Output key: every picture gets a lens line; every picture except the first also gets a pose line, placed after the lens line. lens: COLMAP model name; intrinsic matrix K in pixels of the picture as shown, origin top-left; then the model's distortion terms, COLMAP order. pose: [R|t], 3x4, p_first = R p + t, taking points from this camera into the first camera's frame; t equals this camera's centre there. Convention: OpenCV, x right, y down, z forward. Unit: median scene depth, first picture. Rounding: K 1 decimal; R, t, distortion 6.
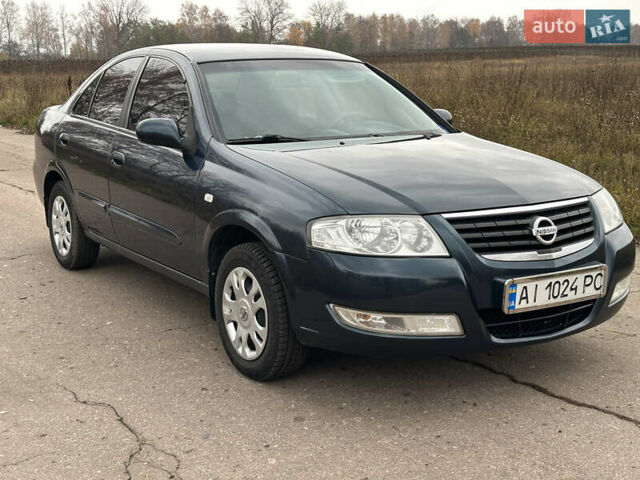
lens RADIAL K [[887.8, 0, 320.9], [0, 887.8, 236.5], [0, 0, 1]] dist [0.098592, 0.000000]
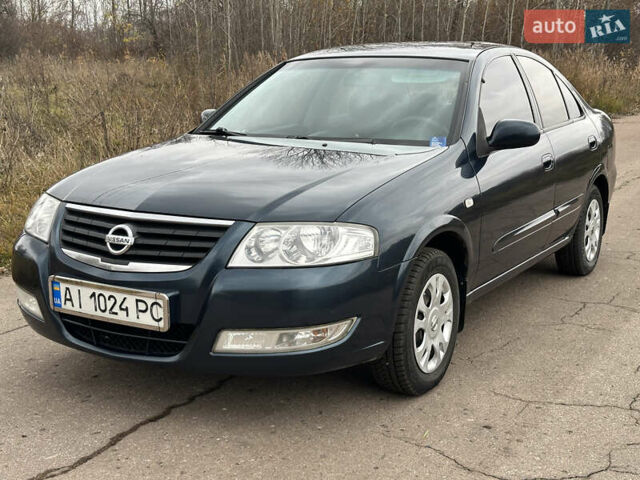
lens RADIAL K [[887.8, 0, 314.9], [0, 887.8, 245.8], [0, 0, 1]] dist [0.098592, 0.000000]
pose [[0.472790, 0.174945, -0.863634, 1.144396], [-0.176937, 0.978980, 0.101447, -0.129328], [0.863228, 0.104846, 0.493806, 0.725642]]
